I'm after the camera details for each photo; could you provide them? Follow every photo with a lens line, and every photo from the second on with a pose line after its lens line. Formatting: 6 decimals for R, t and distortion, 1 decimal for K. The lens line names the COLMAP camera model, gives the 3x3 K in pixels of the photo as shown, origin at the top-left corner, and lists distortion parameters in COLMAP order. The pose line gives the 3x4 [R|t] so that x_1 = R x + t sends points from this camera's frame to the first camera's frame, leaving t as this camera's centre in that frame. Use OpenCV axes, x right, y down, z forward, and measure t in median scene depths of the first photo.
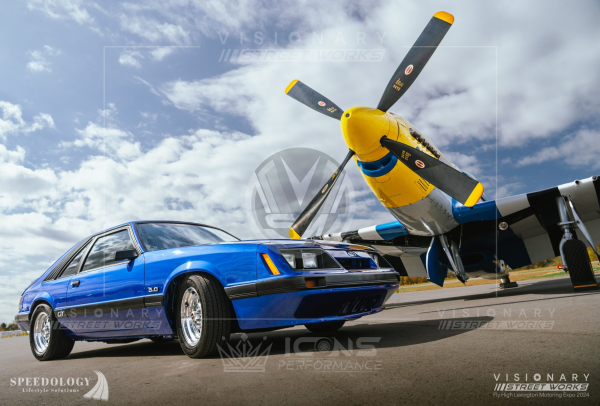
lens RADIAL K [[411.6, 0, 273.6], [0, 411.6, 214.8], [0, 0, 1]] dist [-0.011406, -0.006545]
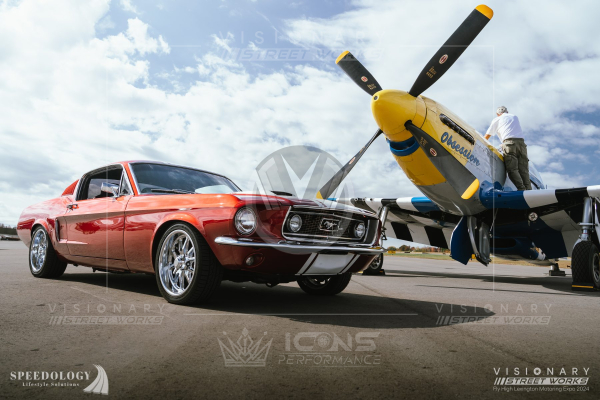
lens RADIAL K [[438.4, 0, 312.4], [0, 438.4, 192.7], [0, 0, 1]] dist [-0.027587, 0.016471]
pose [[0.983048, 0.137294, -0.121519, 0.166003], [-0.125942, 0.987318, 0.096653, -0.075064], [0.133248, -0.079710, 0.987872, -0.153651]]
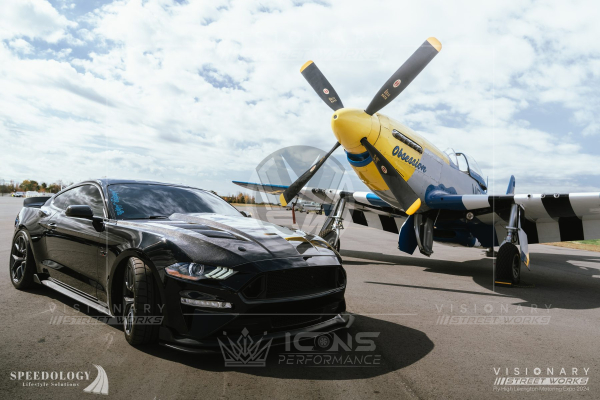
lens RADIAL K [[438.4, 0, 326.1], [0, 438.4, 186.2], [0, 0, 1]] dist [-0.027587, 0.016471]
pose [[0.986312, 0.164842, 0.003917, 0.159051], [-0.163092, 0.971797, 0.170330, -0.225387], [0.024271, -0.168637, 0.985379, -0.245464]]
